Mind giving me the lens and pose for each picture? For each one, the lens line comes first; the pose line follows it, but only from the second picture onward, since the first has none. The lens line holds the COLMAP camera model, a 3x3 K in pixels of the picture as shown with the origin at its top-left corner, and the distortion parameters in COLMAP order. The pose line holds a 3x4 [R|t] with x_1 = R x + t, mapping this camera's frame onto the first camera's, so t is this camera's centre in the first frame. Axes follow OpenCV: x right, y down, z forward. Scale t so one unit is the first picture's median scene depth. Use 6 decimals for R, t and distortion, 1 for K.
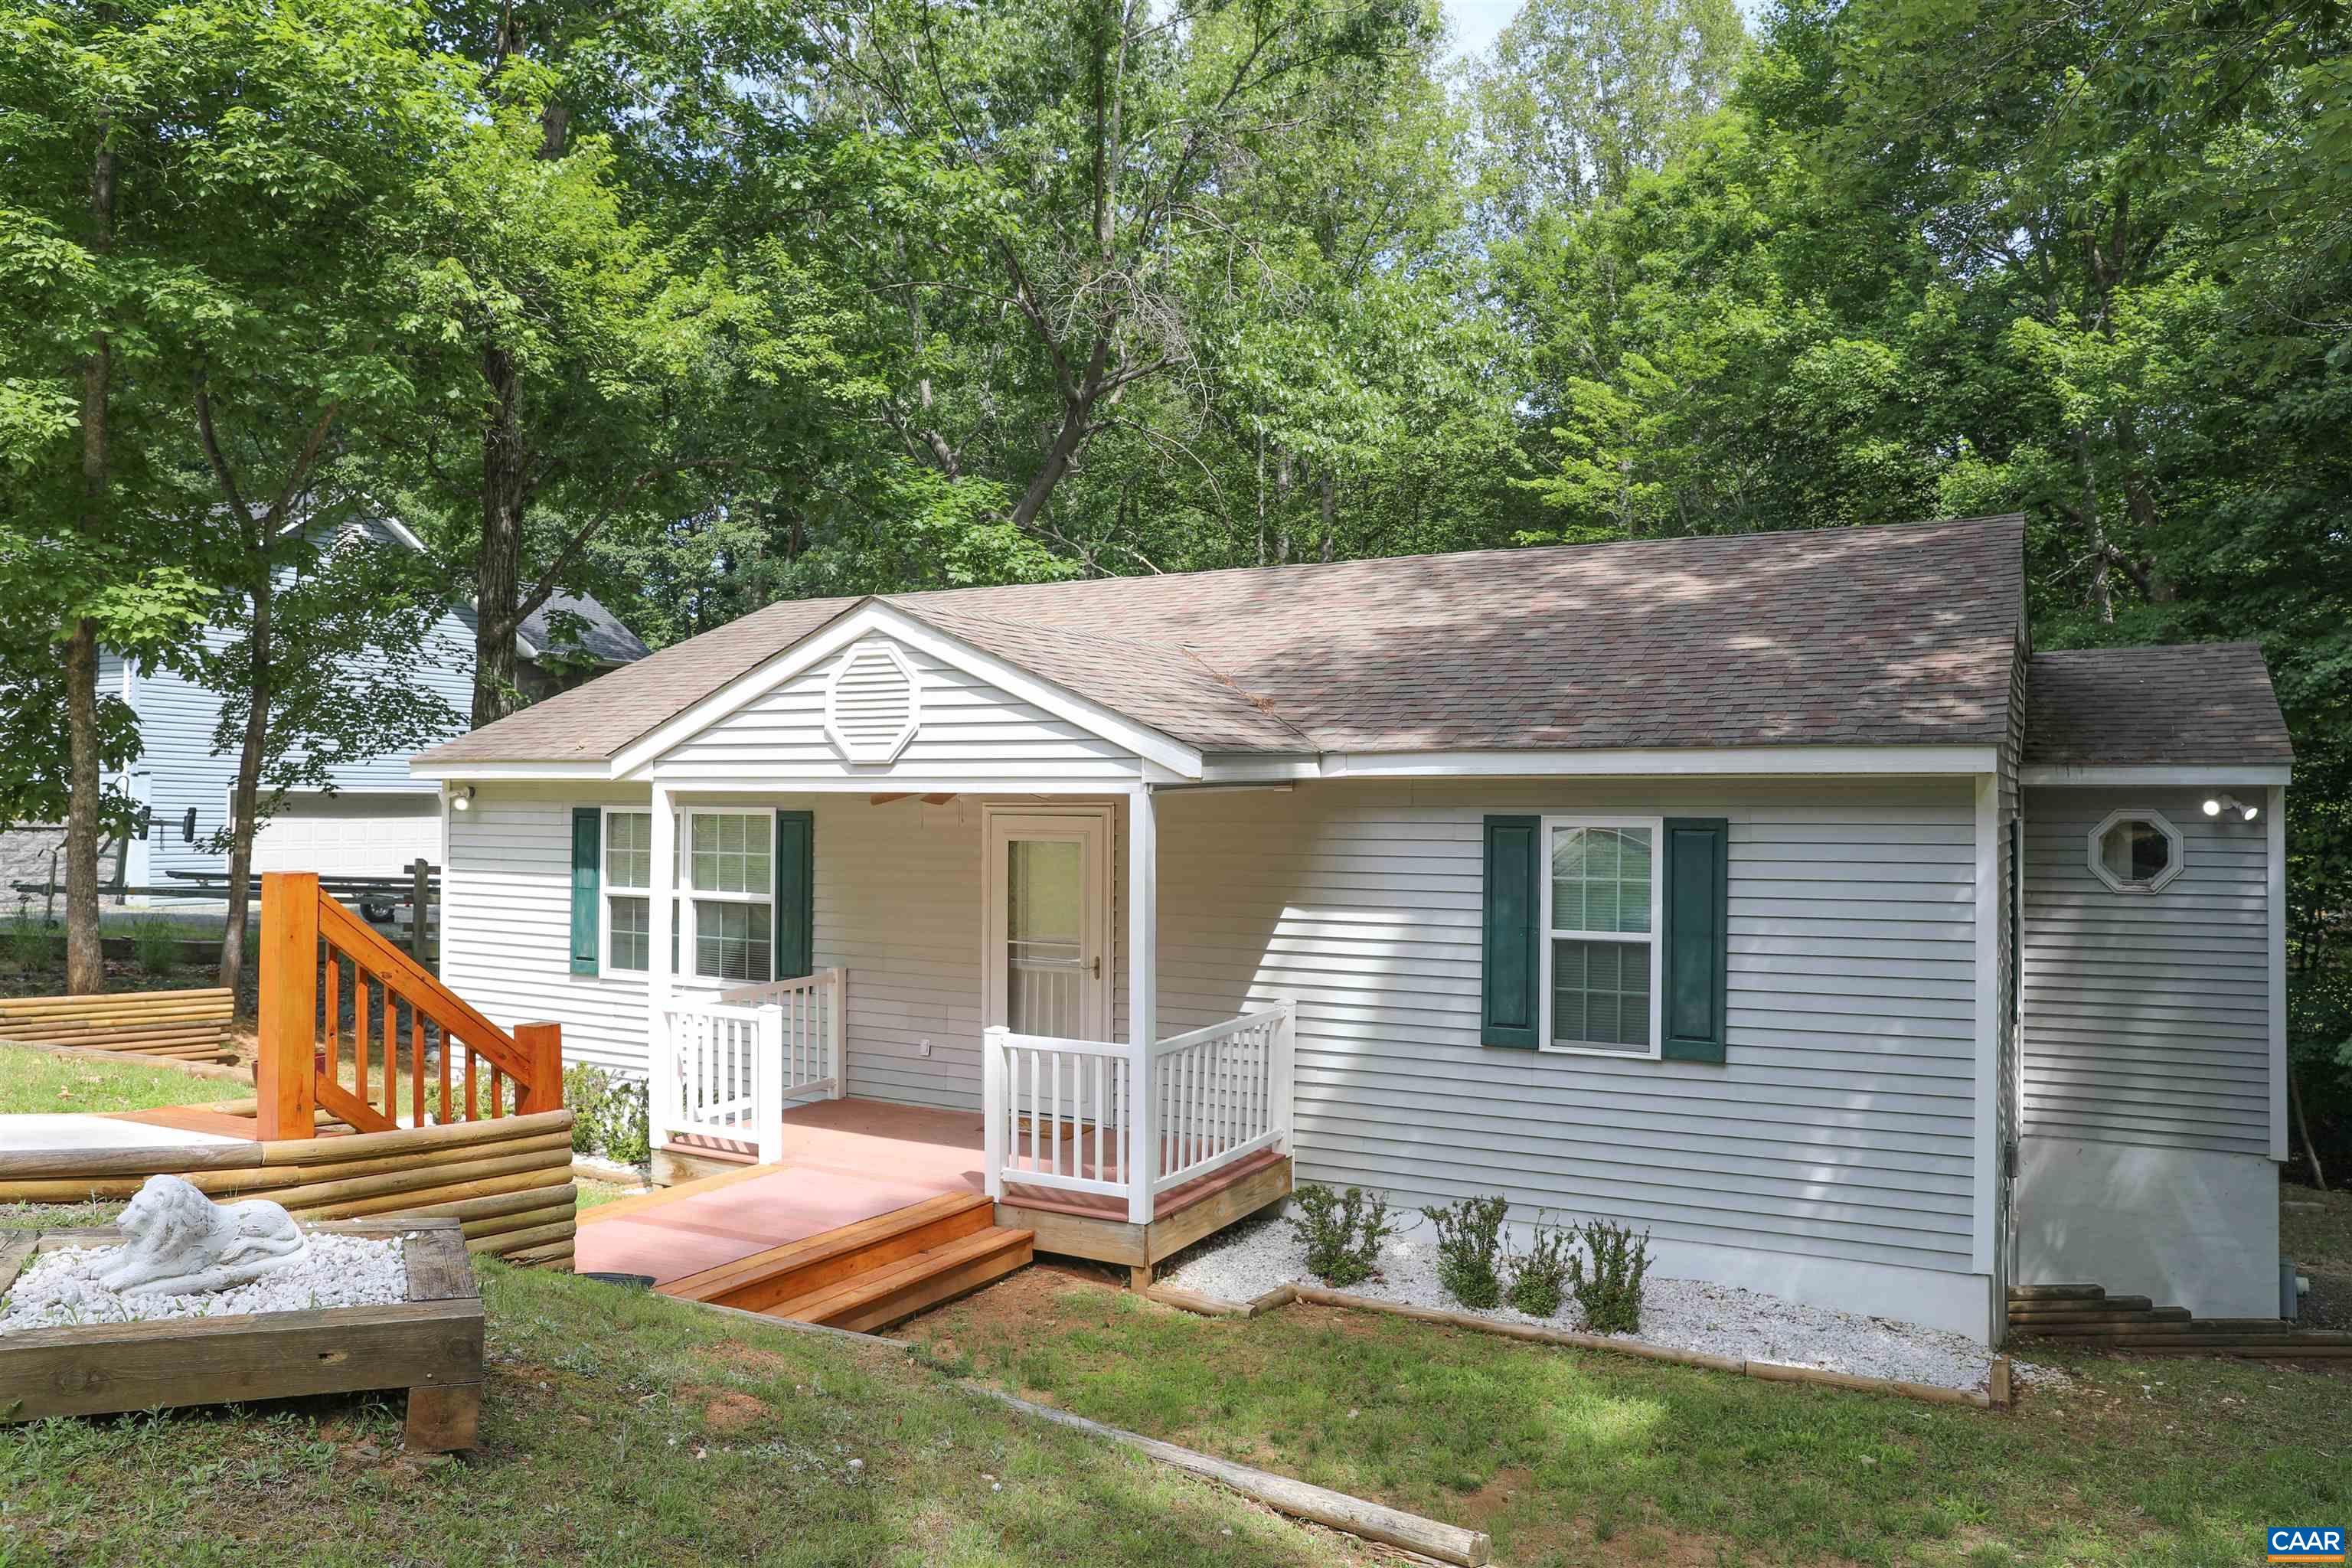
lens RADIAL K [[1658.2, 0, 1171.1], [0, 1658.2, 793.1], [0, 0, 1]] dist [-0.079249, 0.005503]
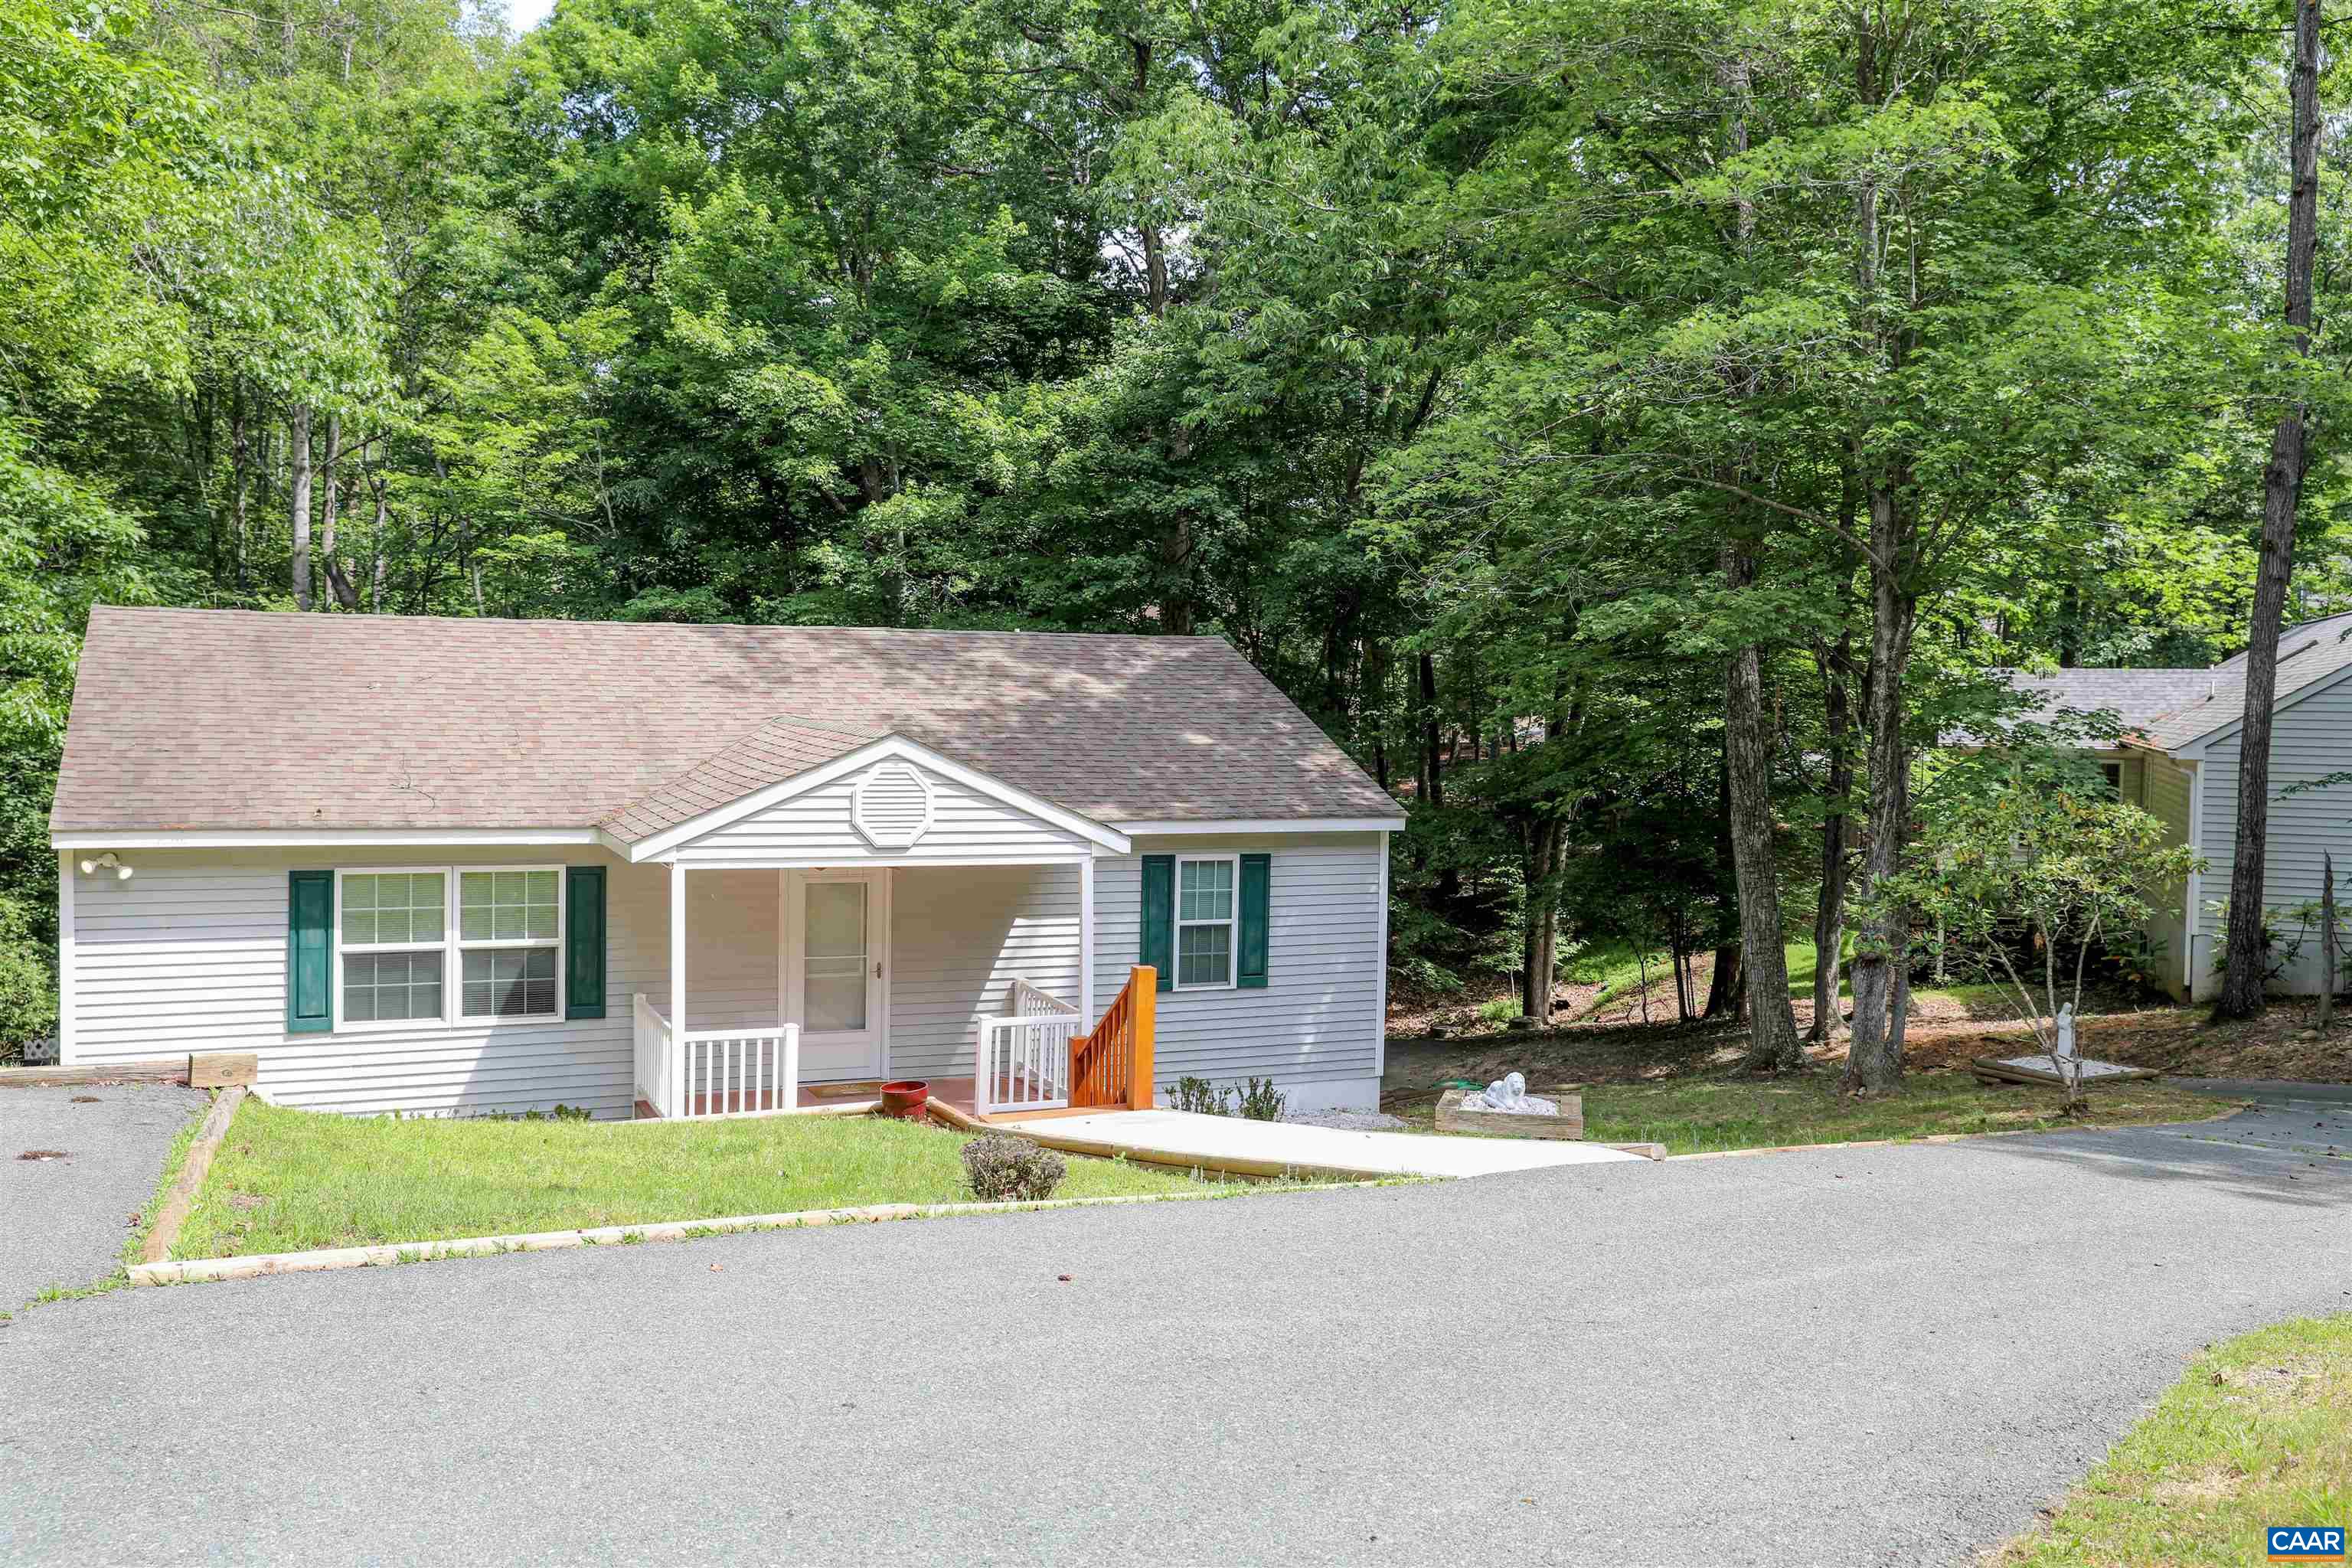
lens RADIAL K [[2034.4, 0, 1171.2], [0, 2034.4, 779.6], [0, 0, 1]] dist [-0.004861, -0.002238]
pose [[0.606506, -0.032041, 0.794433, -1.418639], [-0.021328, 0.998172, 0.056541, -0.179146], [-0.794793, -0.051236, 0.604714, -0.261587]]
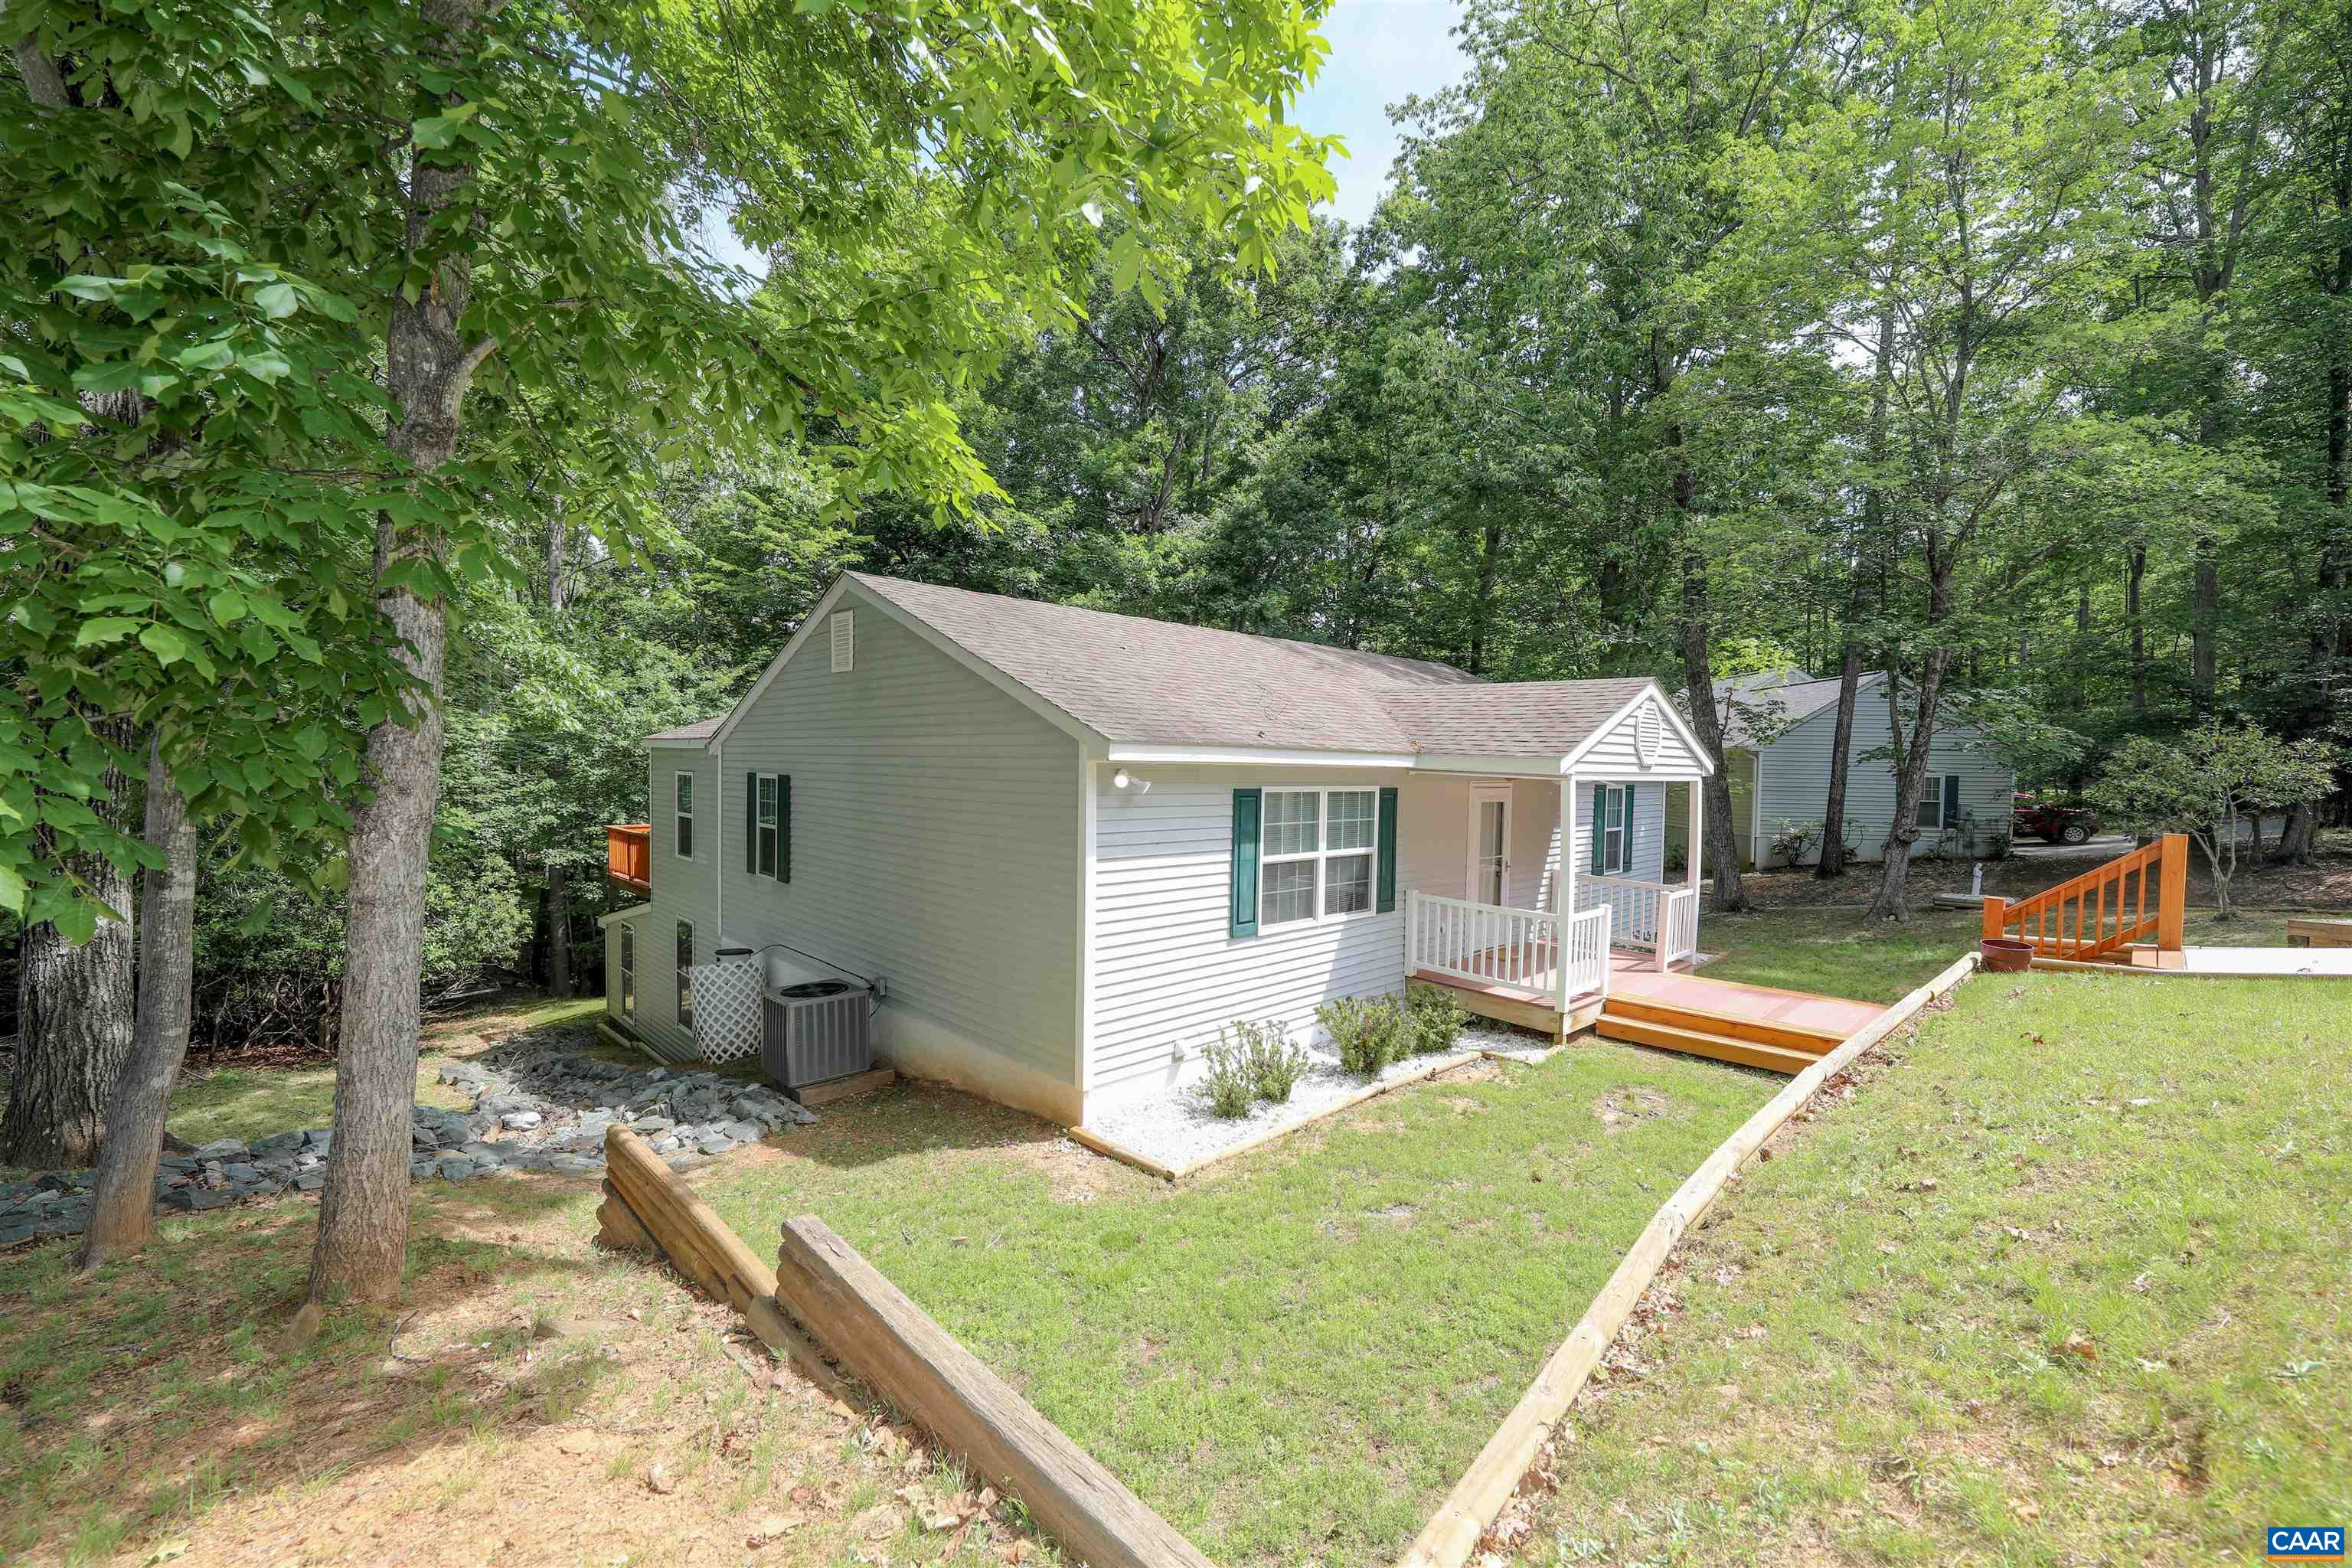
lens RADIAL K [[953.1, 0, 1138.5], [0, 953.1, 756.0], [0, 0, 1]] dist [-0.000223, -0.003325]
pose [[0.317905, -0.024524, 0.947805, -1.366648], [-0.033397, 0.998755, 0.037044, -0.048826], [-0.947534, -0.043430, 0.316690, 1.183912]]
